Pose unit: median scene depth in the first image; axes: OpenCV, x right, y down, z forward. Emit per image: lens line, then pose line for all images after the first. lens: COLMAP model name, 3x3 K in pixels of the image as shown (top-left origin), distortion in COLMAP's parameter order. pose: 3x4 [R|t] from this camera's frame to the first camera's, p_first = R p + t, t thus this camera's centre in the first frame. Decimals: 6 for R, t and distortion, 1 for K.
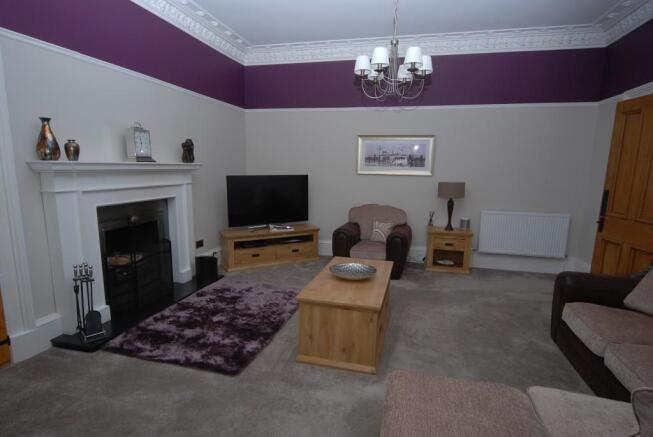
lens RADIAL K [[342.6, 0, 326.5], [0, 342.6, 218.5], [0, 0, 1]] dist [0.000039, -0.000033]
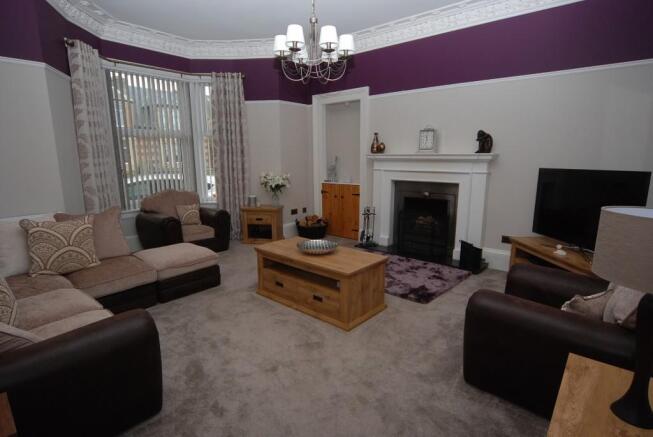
lens RADIAL K [[342.6, 0, 326.5], [0, 342.6, 218.5], [0, 0, 1]] dist [0.000039, -0.000033]
pose [[-0.433585, 0.157434, -0.887253, 0.917774], [-0.137307, 0.961579, 0.237722, -0.185561], [0.890590, 0.224899, -0.395310, 1.246125]]
